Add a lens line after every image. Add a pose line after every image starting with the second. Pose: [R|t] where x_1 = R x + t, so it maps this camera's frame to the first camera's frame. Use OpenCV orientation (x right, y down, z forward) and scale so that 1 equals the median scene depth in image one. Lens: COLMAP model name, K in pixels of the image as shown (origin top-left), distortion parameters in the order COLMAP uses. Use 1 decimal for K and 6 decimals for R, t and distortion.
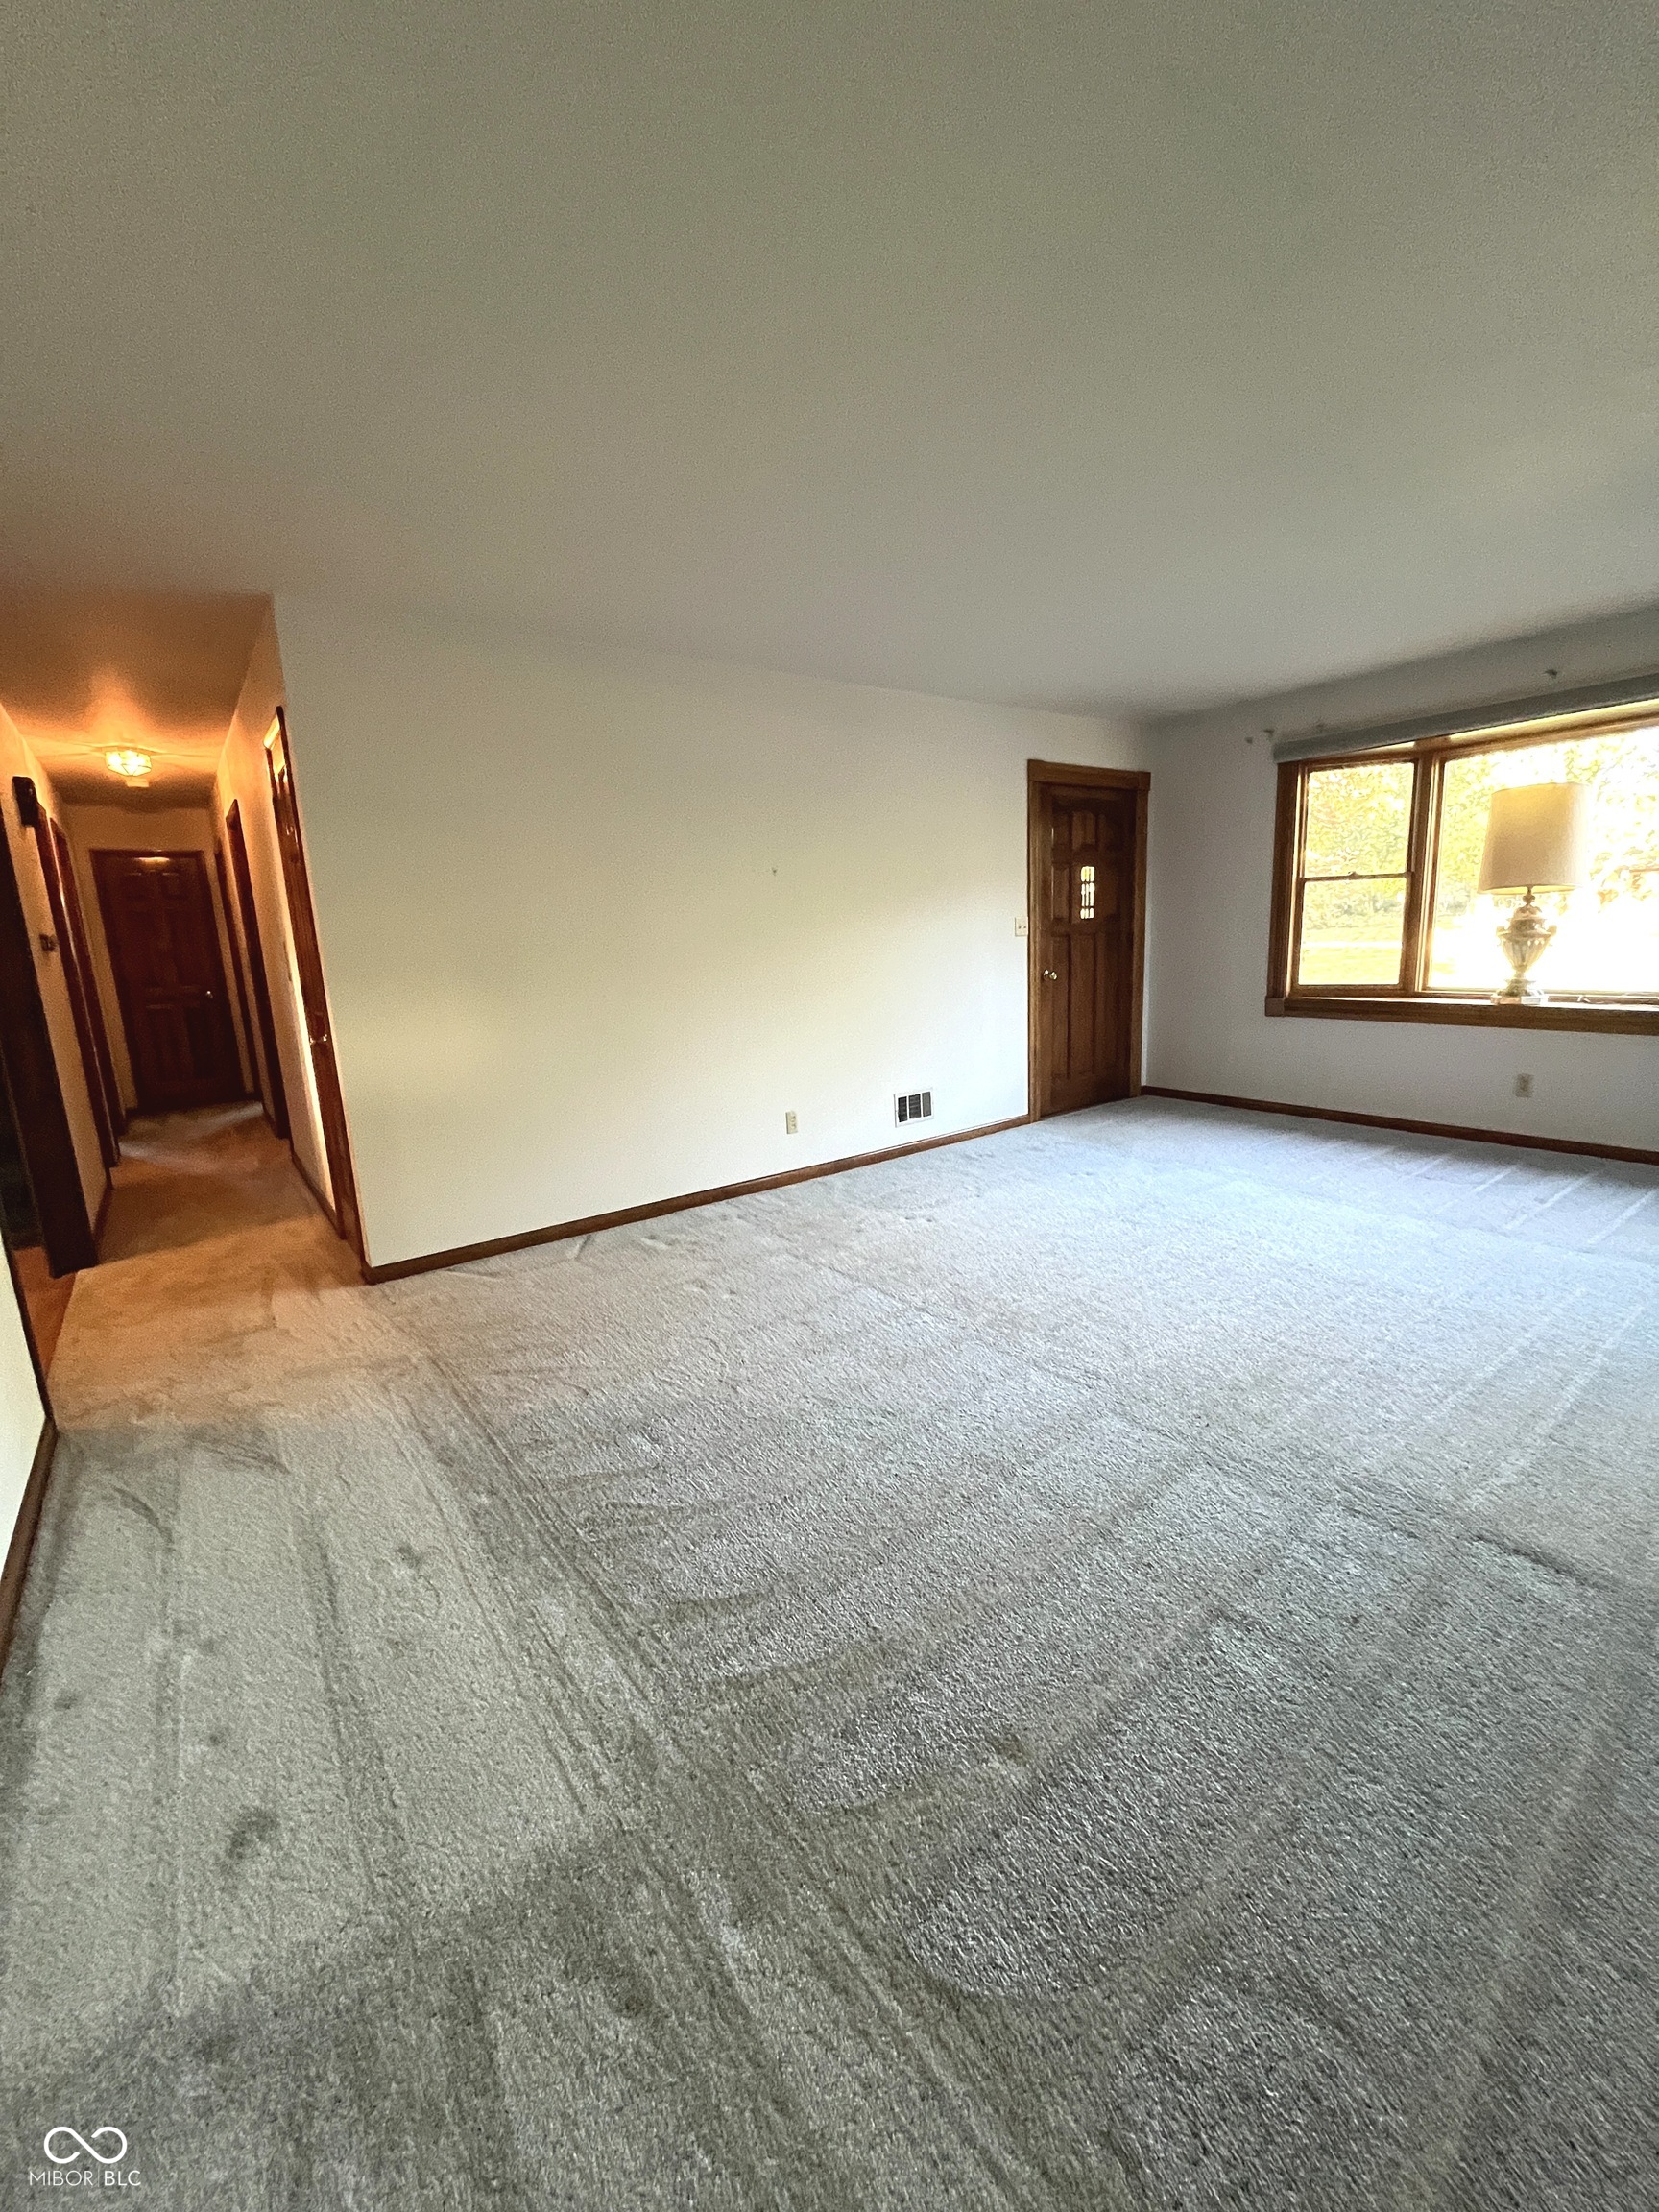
lens RADIAL K [[895.6, 0, 832.2], [0, 895.6, 1103.4], [0, 0, 1]] dist [0.000204, -0.000122]
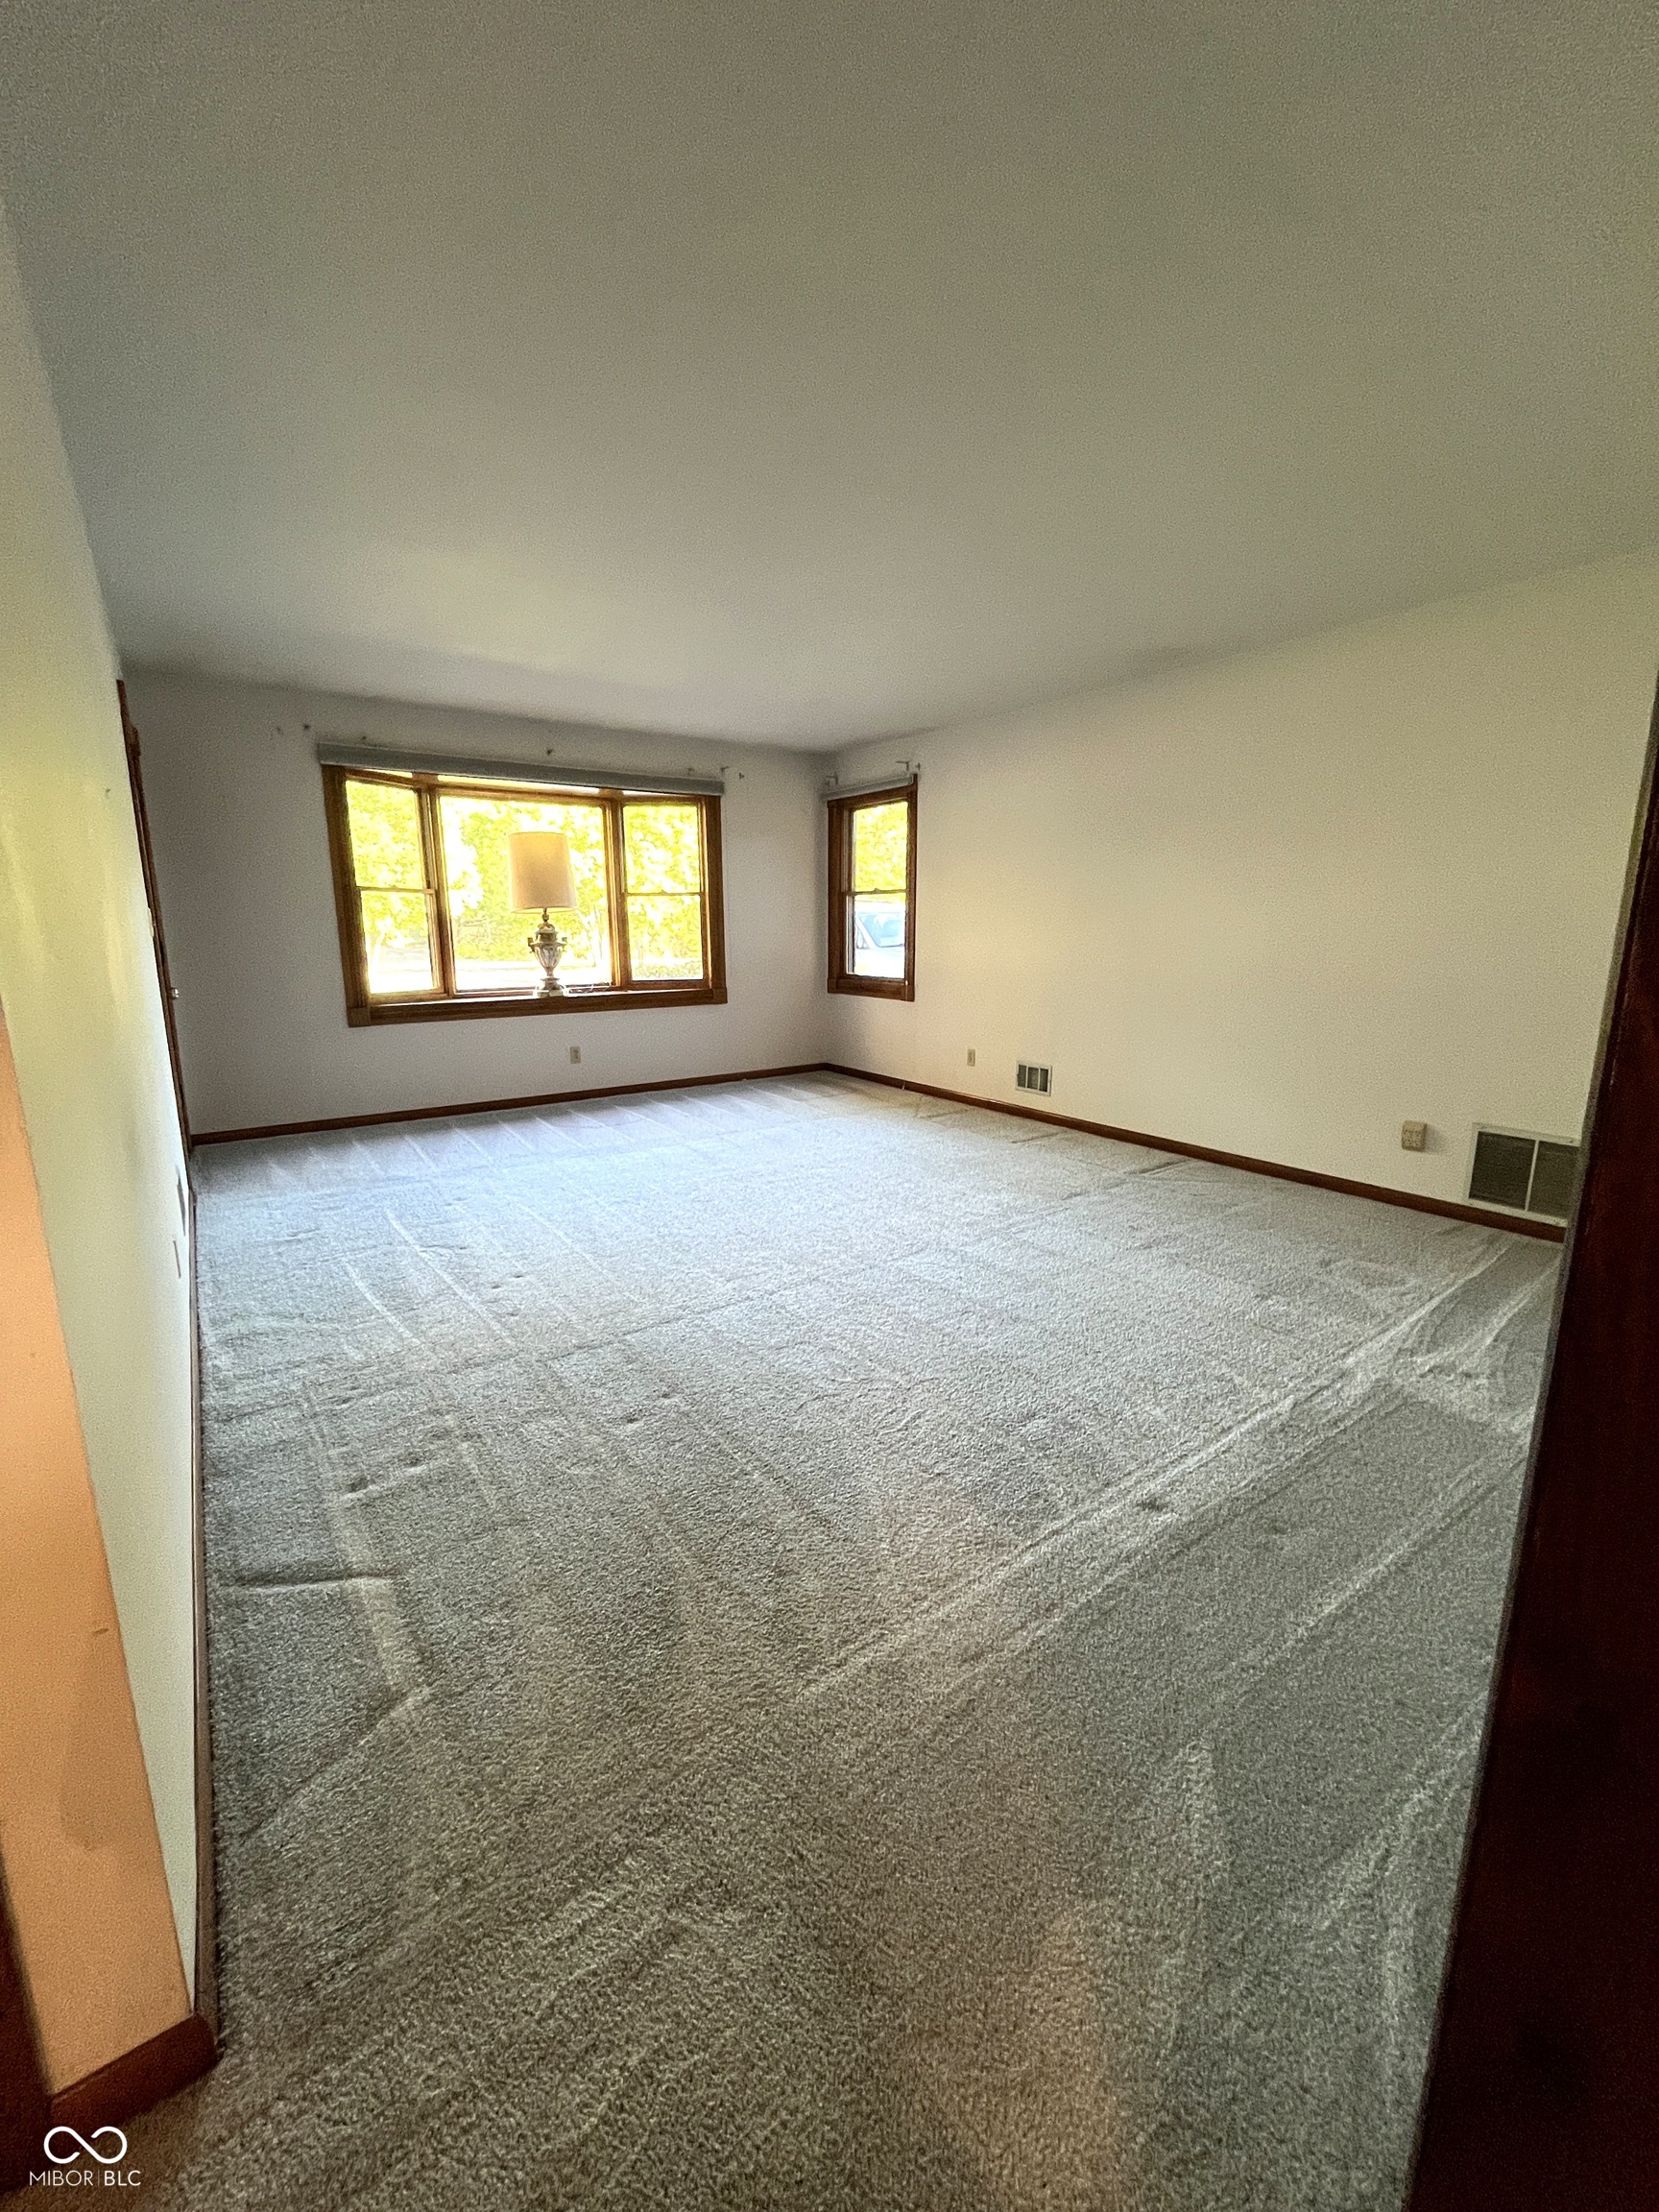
lens RADIAL K [[895.6, 0, 831.9], [0, 895.6, 1106.8], [0, 0, 1]] dist [0.000204, -0.000122]
pose [[0.015900, -0.156977, 0.987474, -0.571105], [0.199901, 0.968160, 0.150687, -0.070350], [-0.979687, 0.195001, 0.046774, 0.570729]]
